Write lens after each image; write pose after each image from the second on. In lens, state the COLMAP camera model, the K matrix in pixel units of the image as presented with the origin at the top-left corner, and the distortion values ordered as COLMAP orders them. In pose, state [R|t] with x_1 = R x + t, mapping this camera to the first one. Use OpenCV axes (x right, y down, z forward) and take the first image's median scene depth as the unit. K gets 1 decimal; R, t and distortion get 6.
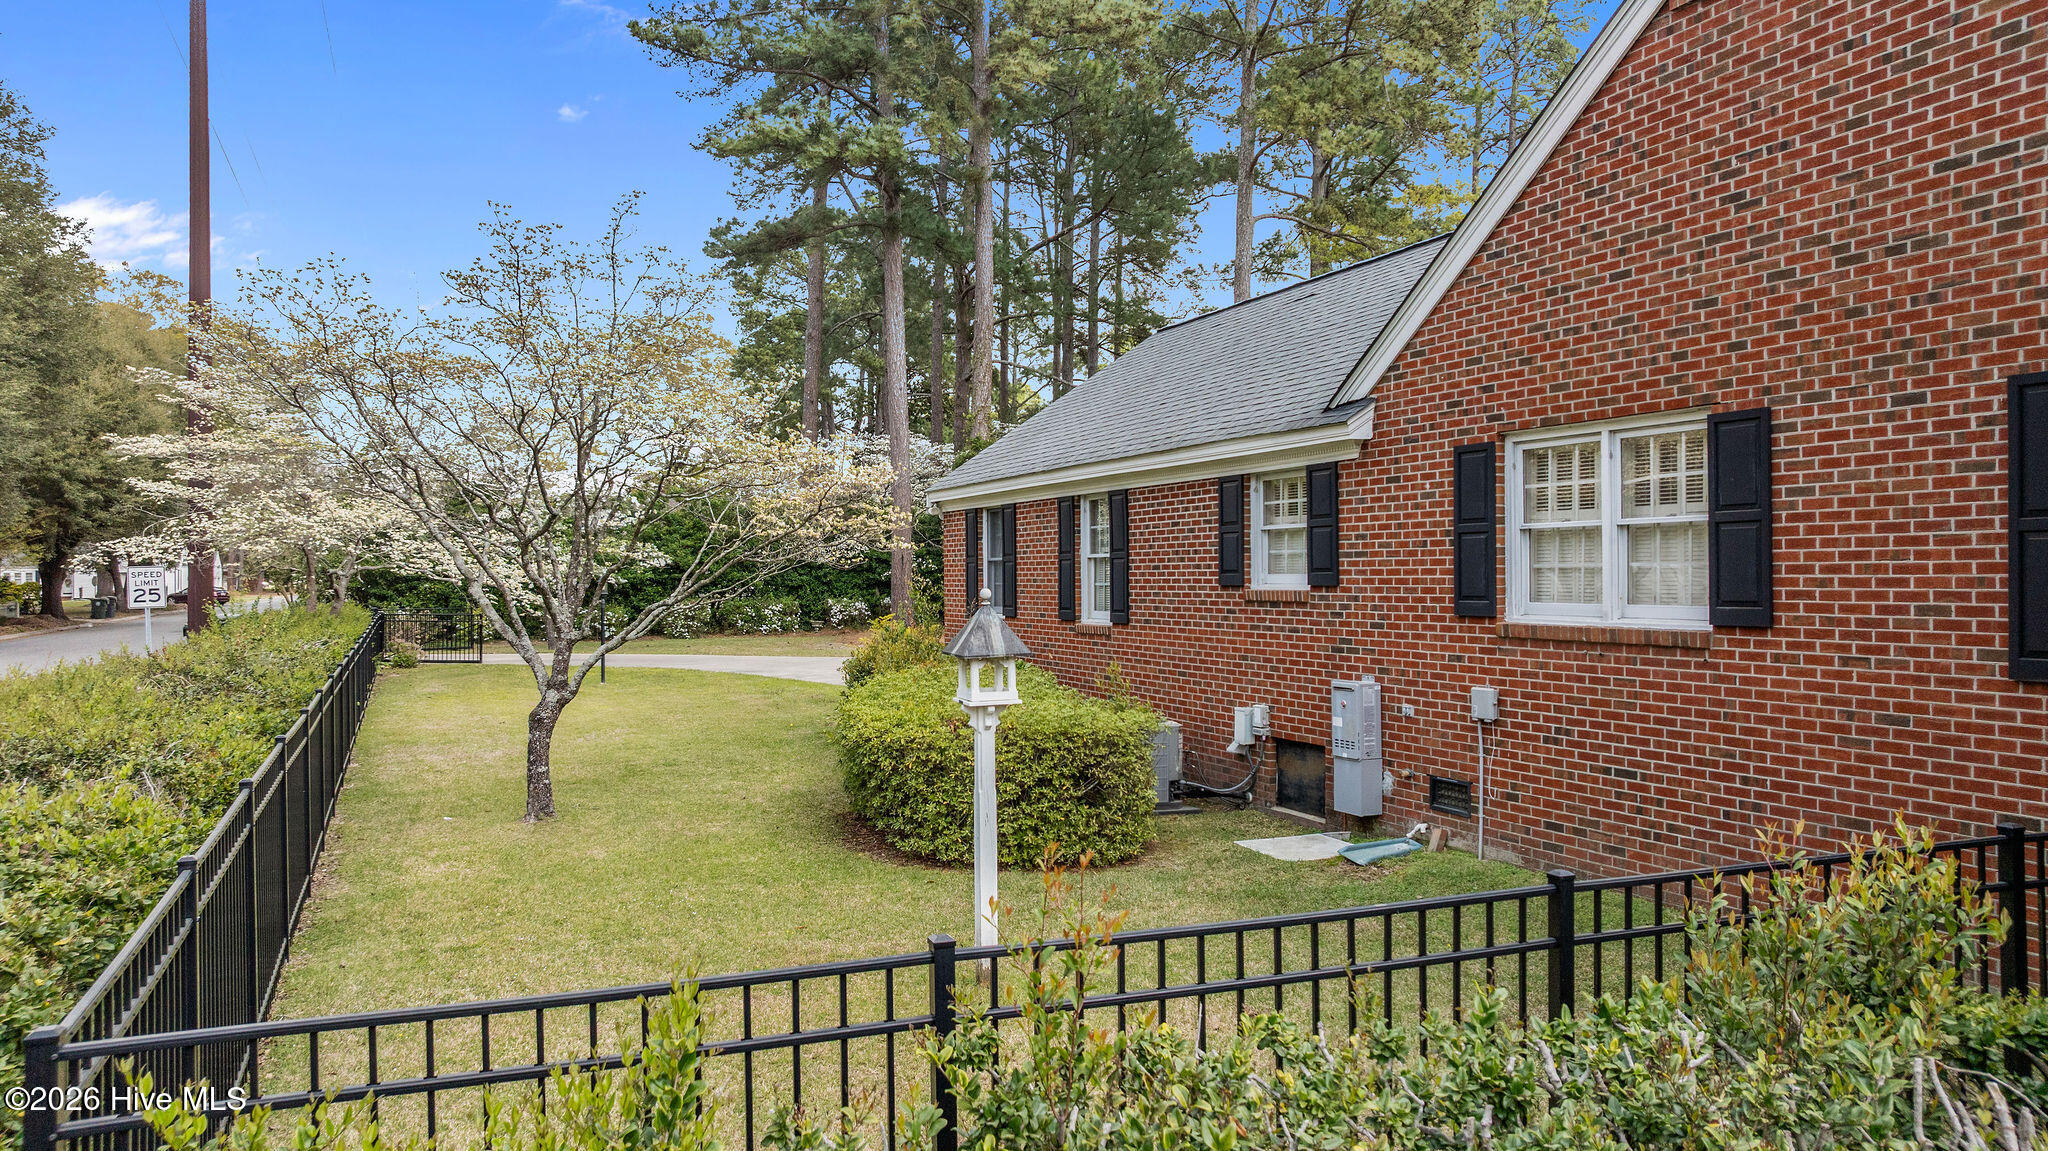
lens RADIAL K [[1444.5, 0, 1017.6], [0, 1444.5, 569.9], [0, 0, 1]] dist [-0.010772, 0.001570]
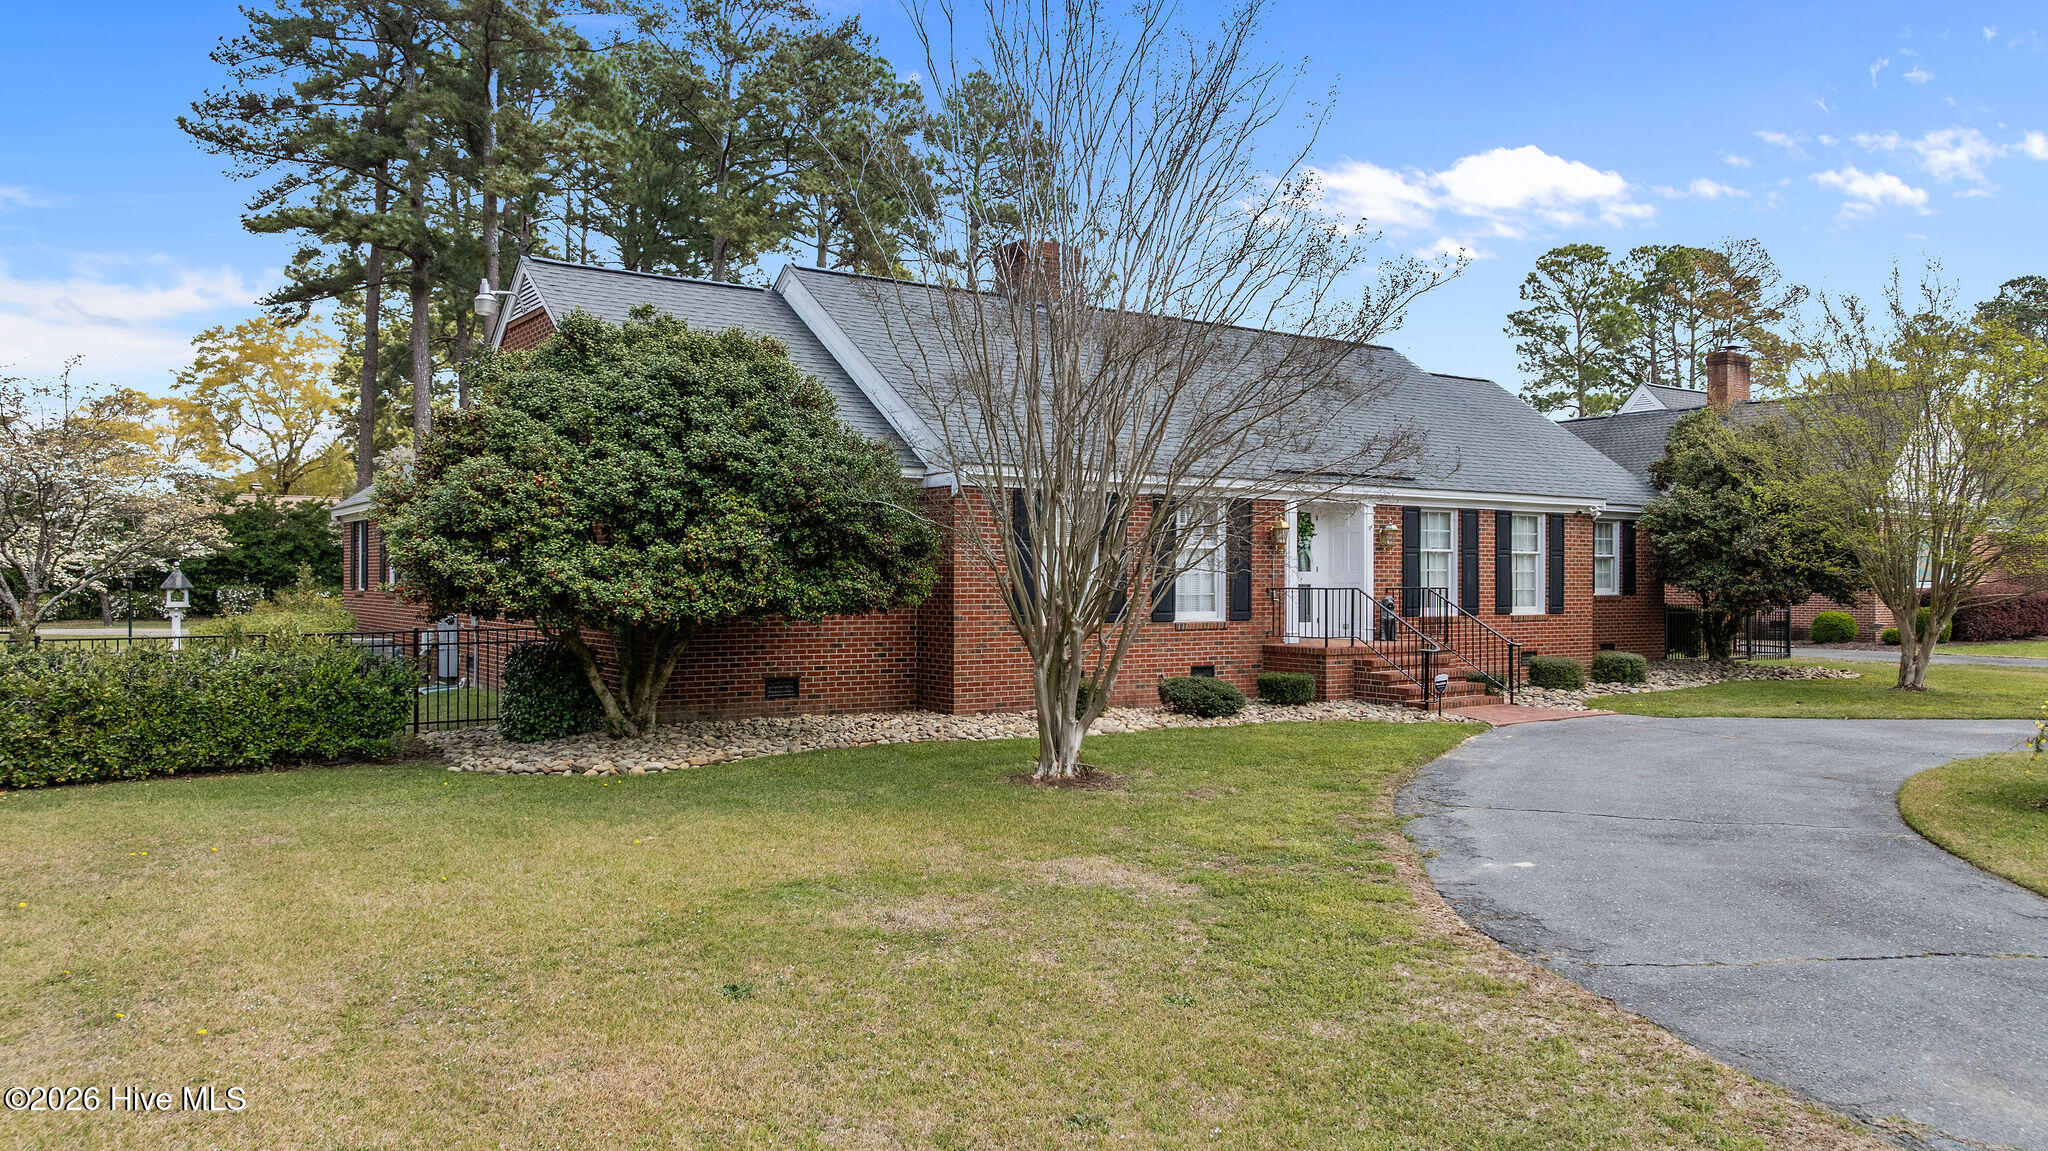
lens RADIAL K [[1444.5, 0, 1017.6], [0, 1444.5, 569.9], [0, 0, 1]] dist [-0.010772, 0.001570]
pose [[0.977067, 0.013296, 0.212516, 0.181334], [-0.012980, 0.999912, -0.002883, 0.003089], [-0.212535, 0.000059, 0.977153, -0.367727]]
